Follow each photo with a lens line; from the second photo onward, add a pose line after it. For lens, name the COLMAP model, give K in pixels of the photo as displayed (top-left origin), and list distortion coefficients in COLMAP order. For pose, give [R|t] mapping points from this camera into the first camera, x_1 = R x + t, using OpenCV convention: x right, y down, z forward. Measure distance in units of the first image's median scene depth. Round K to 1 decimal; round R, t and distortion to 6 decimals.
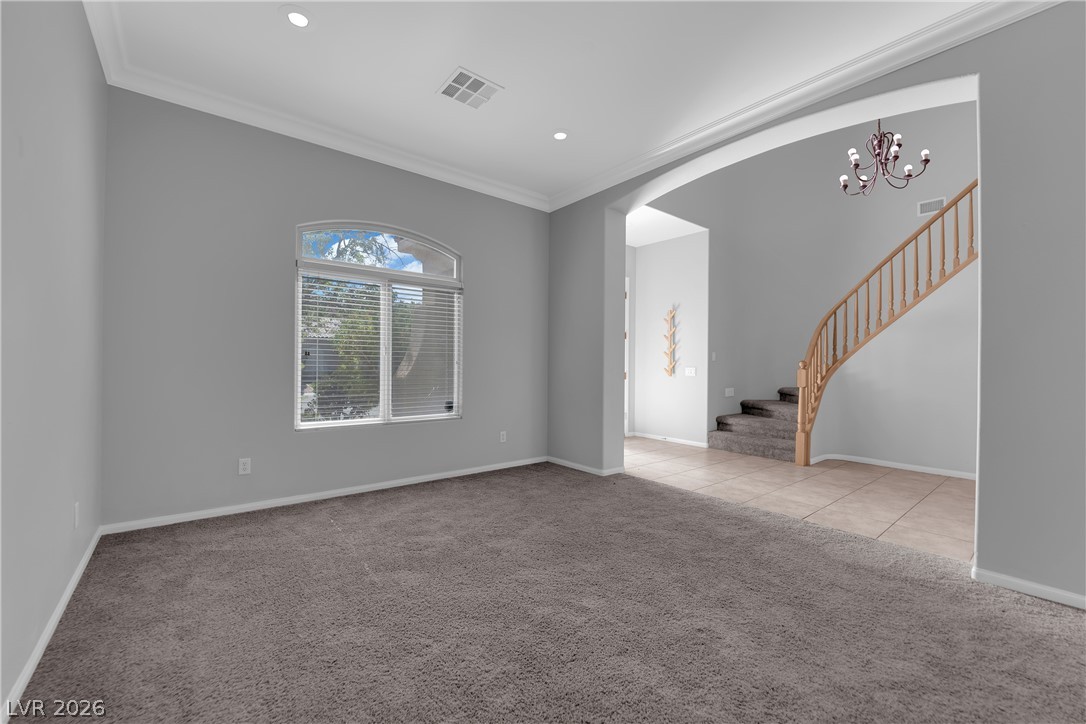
lens RADIAL K [[439.1, 0, 537.4], [0, 439.1, 361.7], [0, 0, 1]] dist [-0.008633, -0.003388]
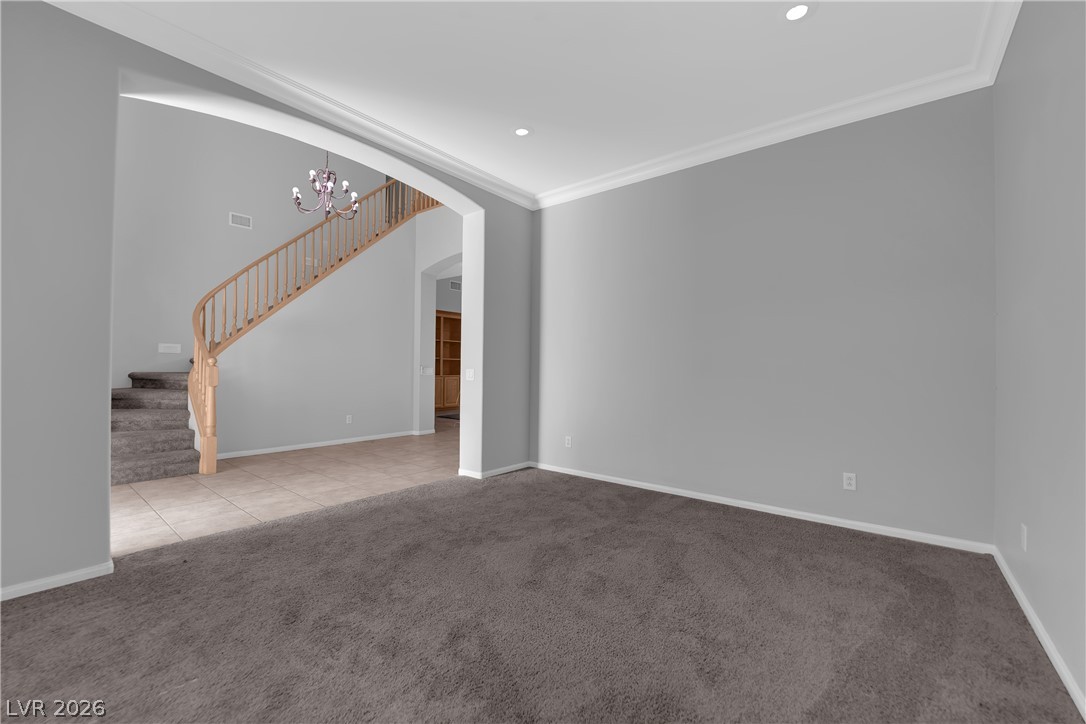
lens RADIAL K [[439.1, 0, 537.2], [0, 439.1, 367.7], [0, 0, 1]] dist [-0.008633, -0.003388]
pose [[-0.210658, -0.013825, 0.977462, -0.609084], [-0.018640, 0.999775, 0.010123, -0.003370], [-0.977382, -0.016088, -0.210869, 0.792433]]
